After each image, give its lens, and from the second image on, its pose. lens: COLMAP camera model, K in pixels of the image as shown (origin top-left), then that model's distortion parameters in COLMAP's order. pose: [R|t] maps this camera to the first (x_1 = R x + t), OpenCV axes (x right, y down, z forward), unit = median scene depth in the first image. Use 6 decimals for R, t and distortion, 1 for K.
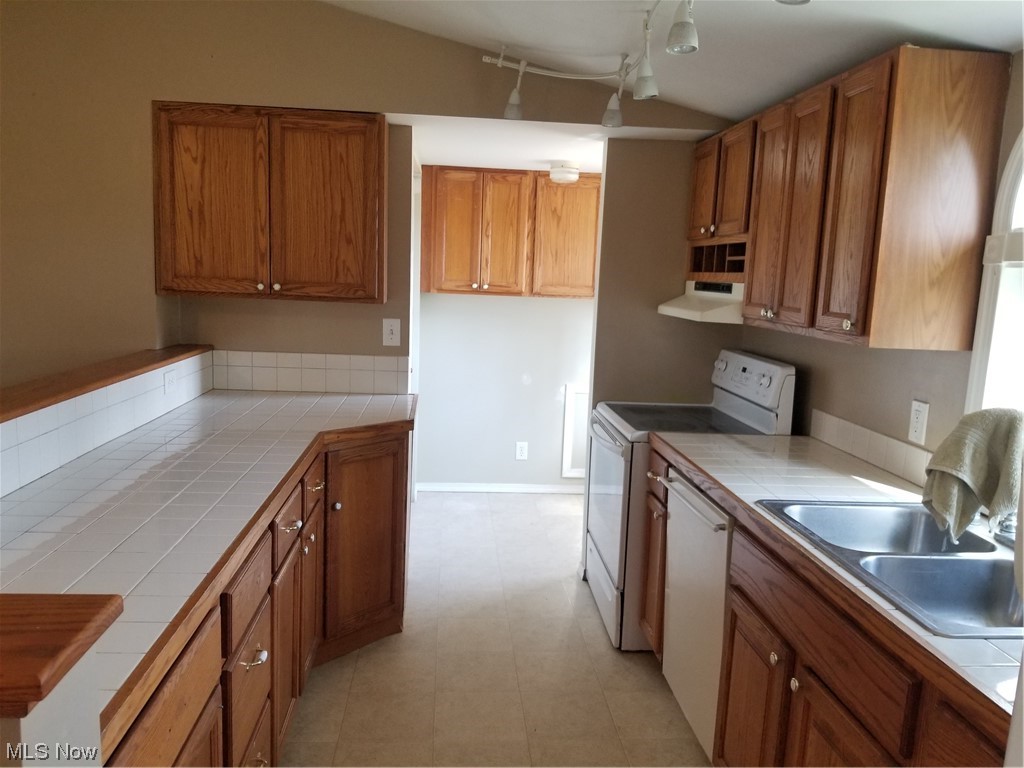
lens RADIAL K [[823.9, 0, 512.0], [0, 823.9, 384.0], [0, 0, 1]] dist [0.052827, -0.001038]
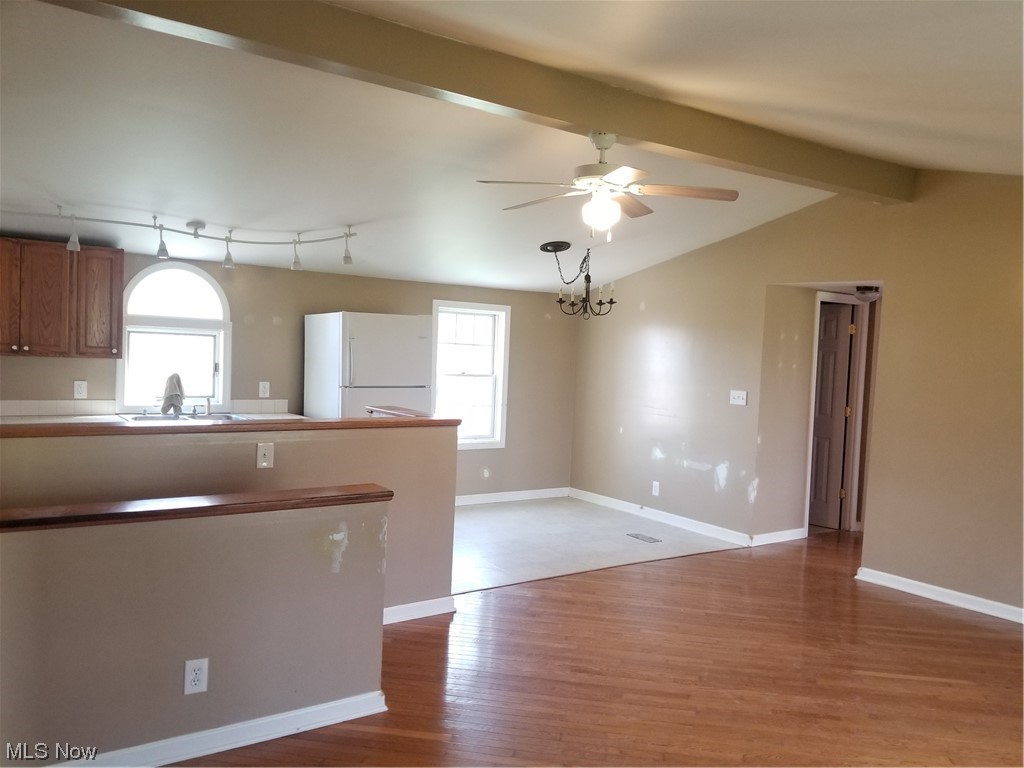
lens RADIAL K [[823.9, 0, 512.0], [0, 823.9, 384.0], [0, 0, 1]] dist [0.052827, -0.001038]
pose [[-0.489672, -0.091655, 0.867076, -2.228205], [0.061554, 0.988344, 0.139236, -0.231215], [-0.869731, 0.121552, -0.478323, 1.078642]]
